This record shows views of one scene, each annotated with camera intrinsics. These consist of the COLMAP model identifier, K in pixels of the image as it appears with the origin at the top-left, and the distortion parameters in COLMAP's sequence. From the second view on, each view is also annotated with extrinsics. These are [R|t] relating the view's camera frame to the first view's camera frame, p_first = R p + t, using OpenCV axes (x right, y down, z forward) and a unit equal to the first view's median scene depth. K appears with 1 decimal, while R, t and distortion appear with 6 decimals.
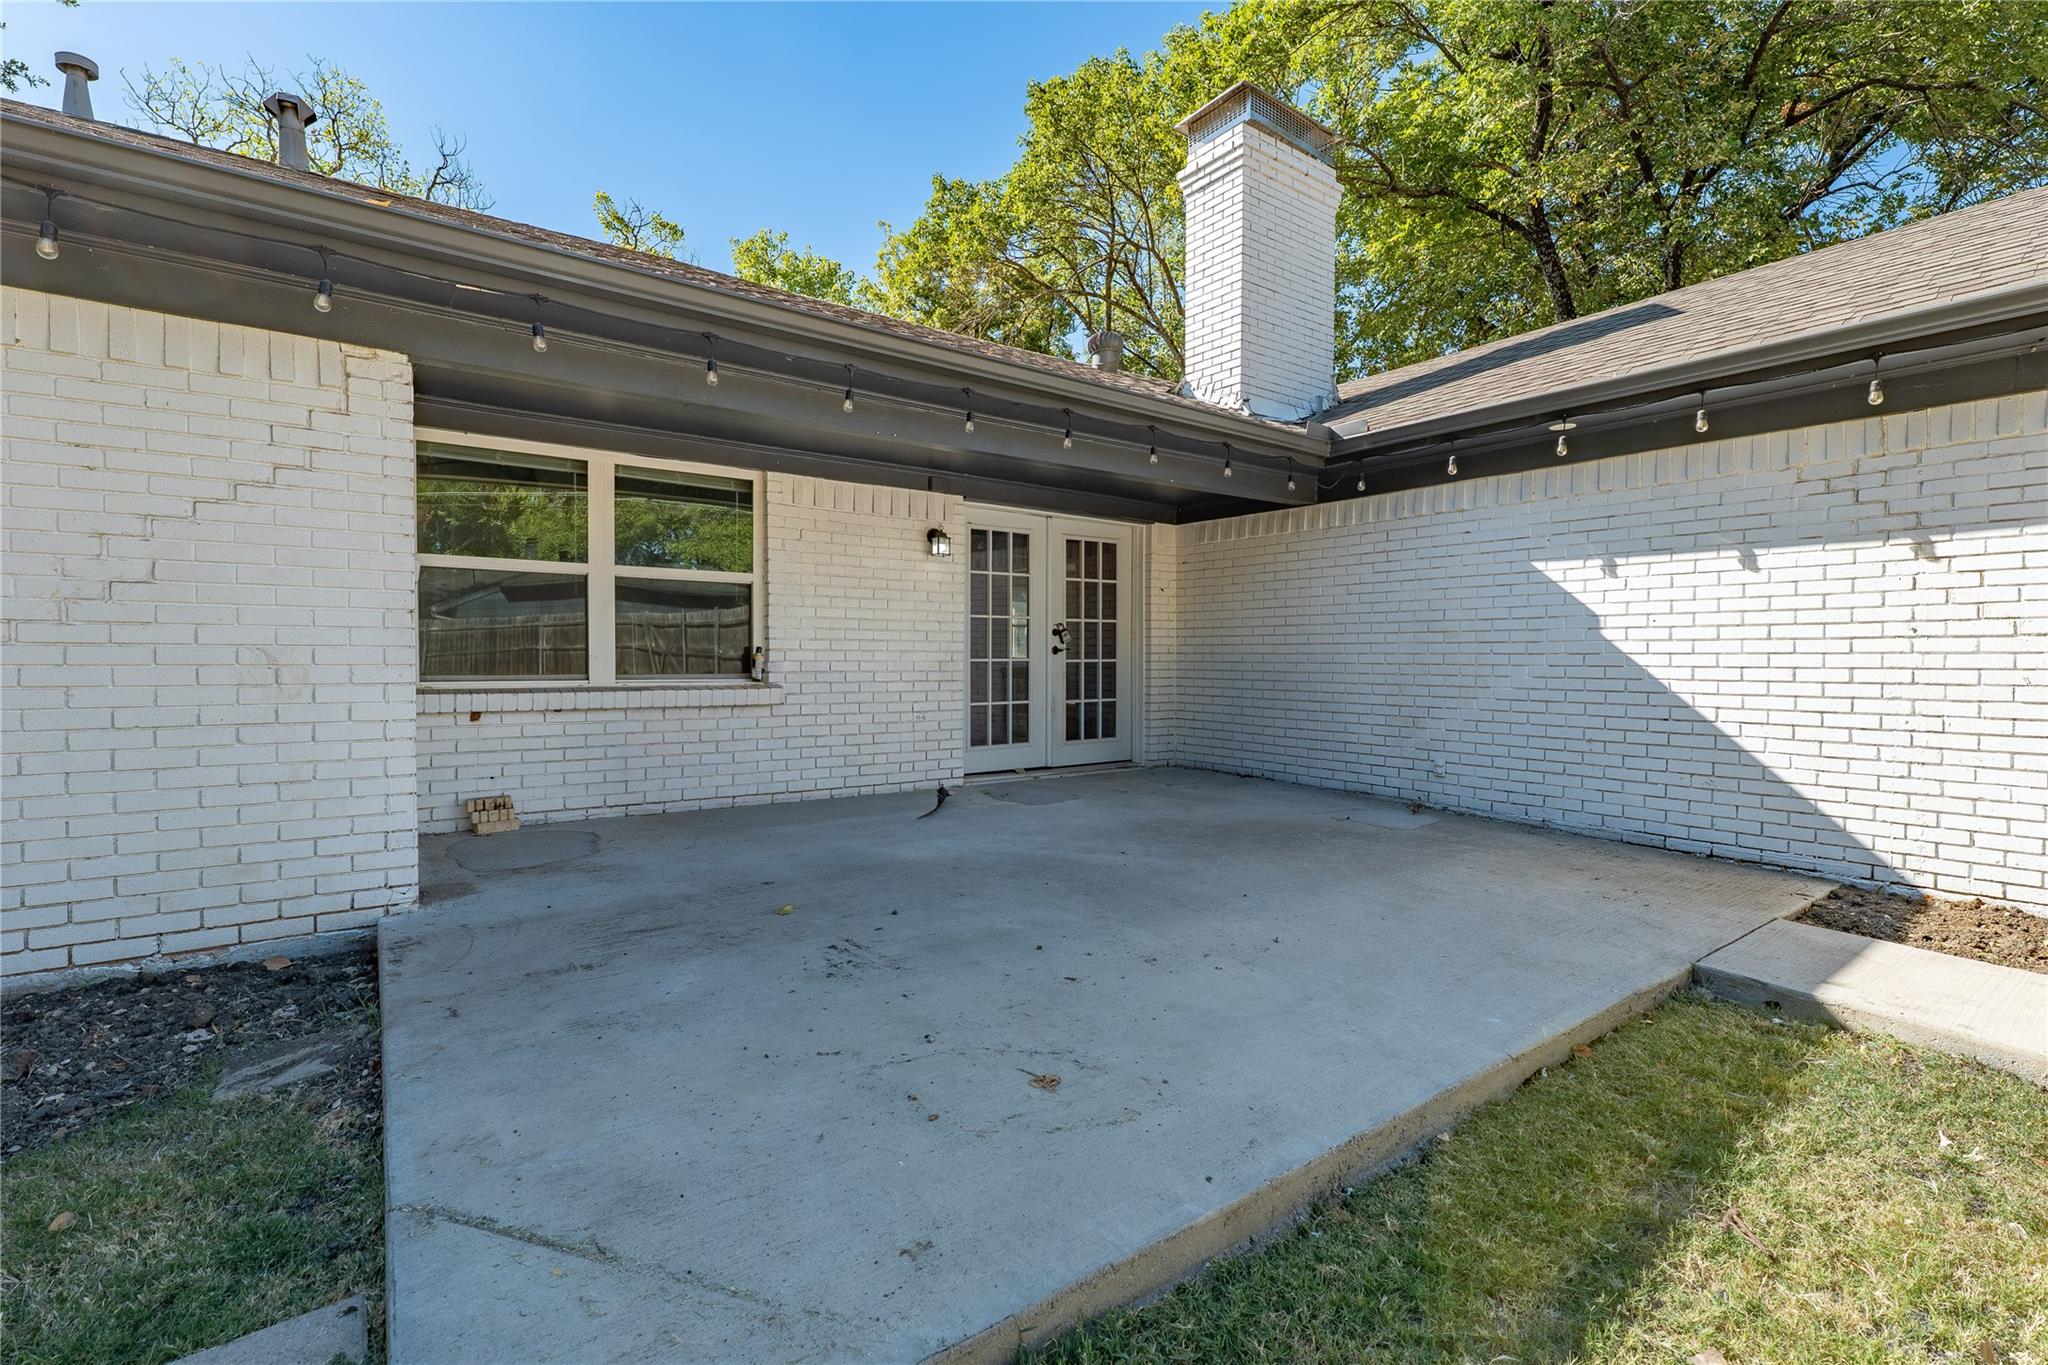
lens RADIAL K [[894.1, 0, 1014.9], [0, 894.1, 678.6], [0, 0, 1]] dist [0.001841, 0.000043]
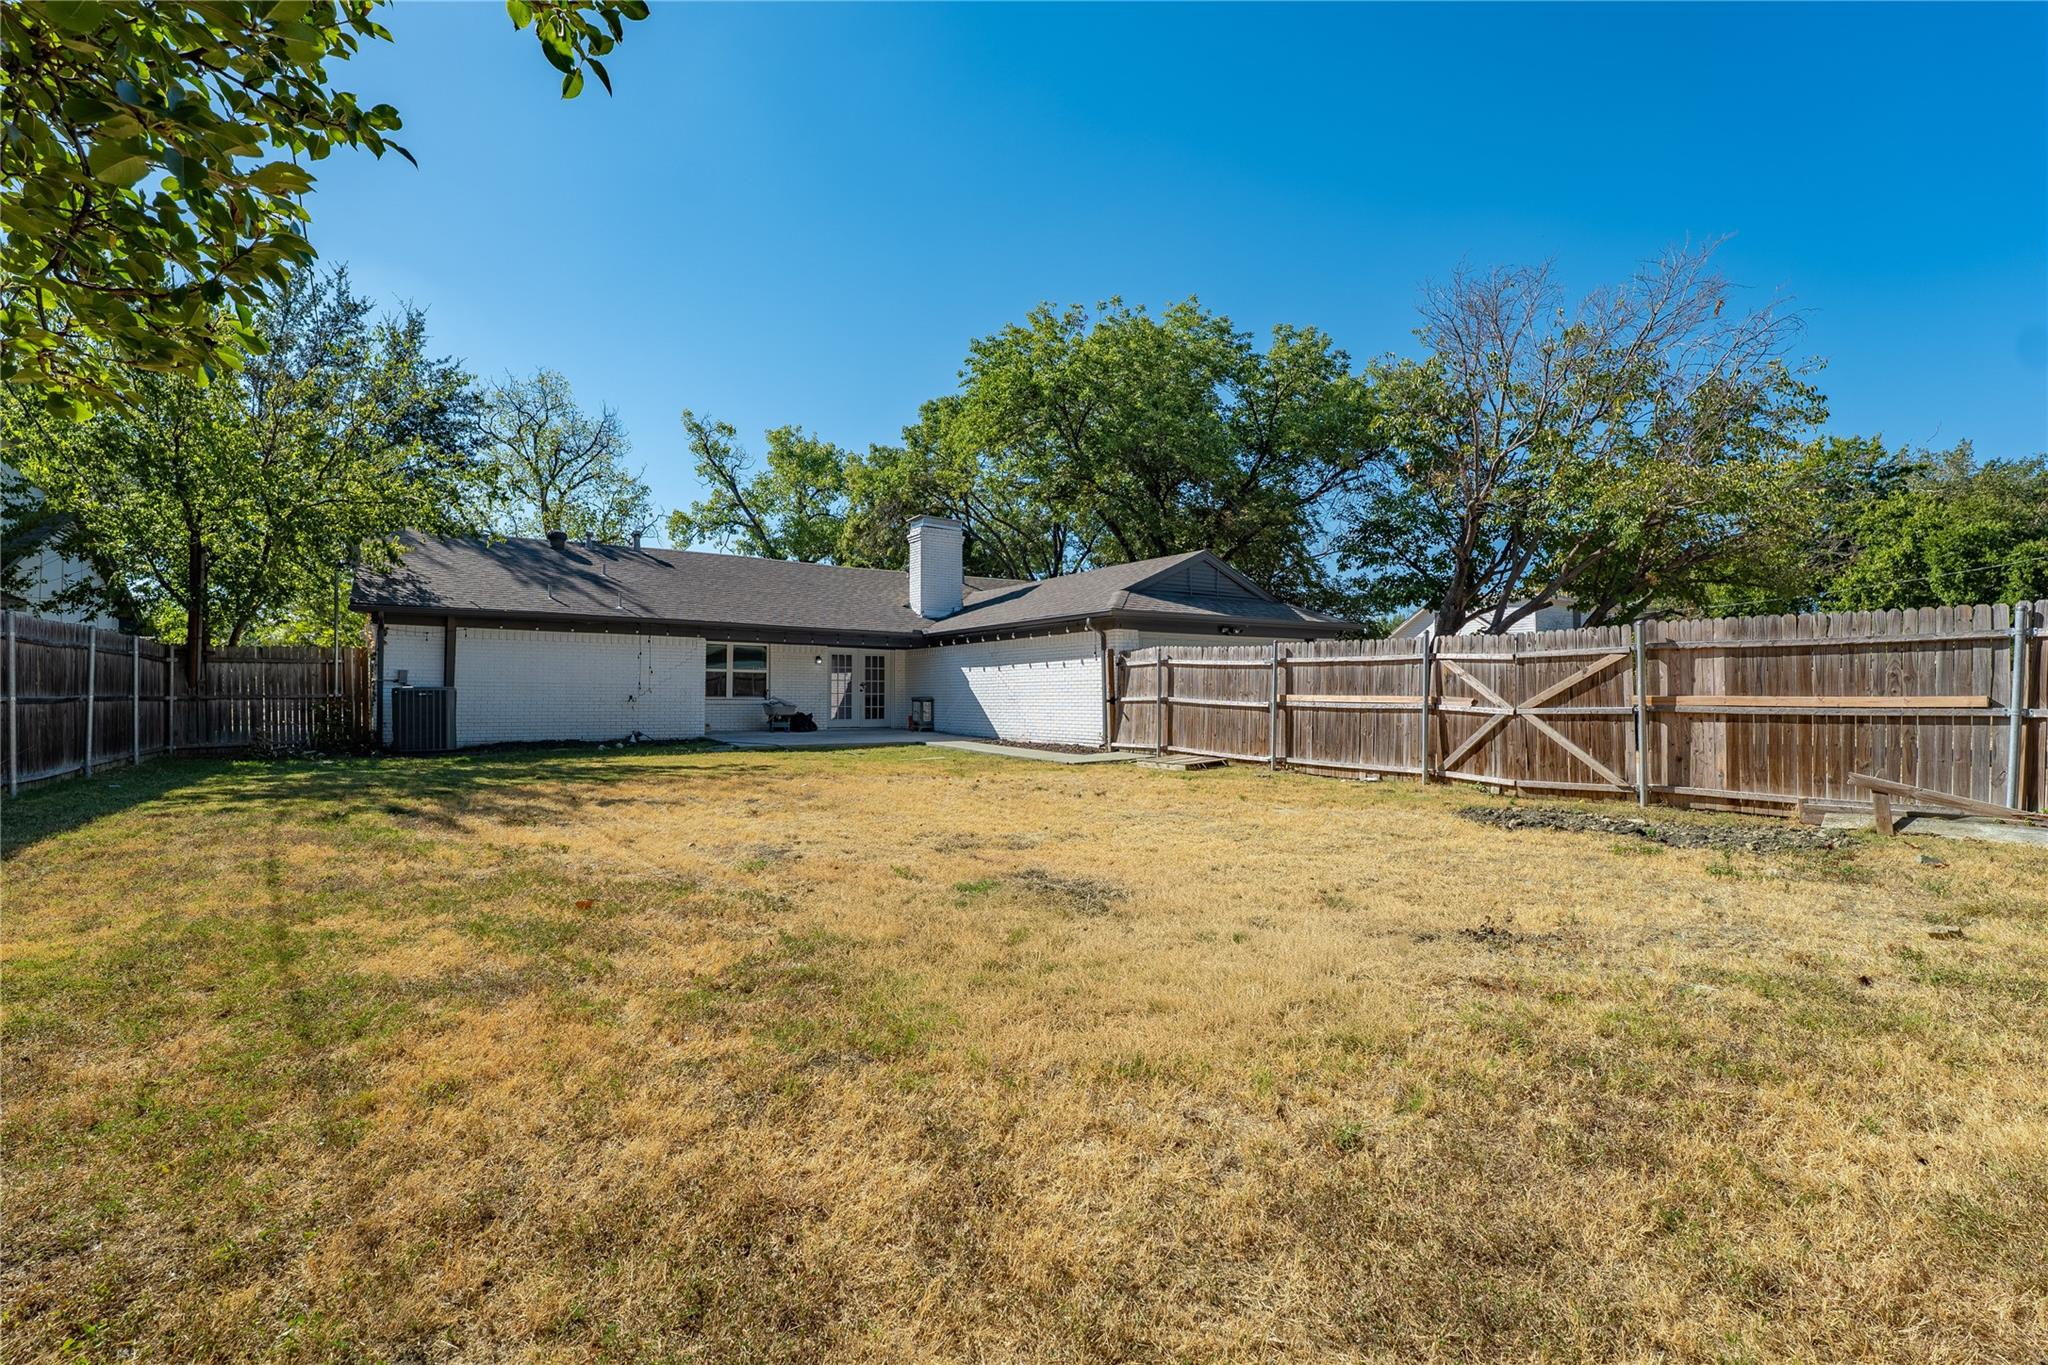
lens RADIAL K [[894.1, 0, 1034.5], [0, 894.1, 689.4], [0, 0, 1]] dist [0.001841, 0.000043]
pose [[0.999877, -0.003277, -0.015325, 0.706805], [0.002685, 0.999257, -0.038436, 0.088027], [0.015439, 0.038391, 0.999144, -2.167905]]
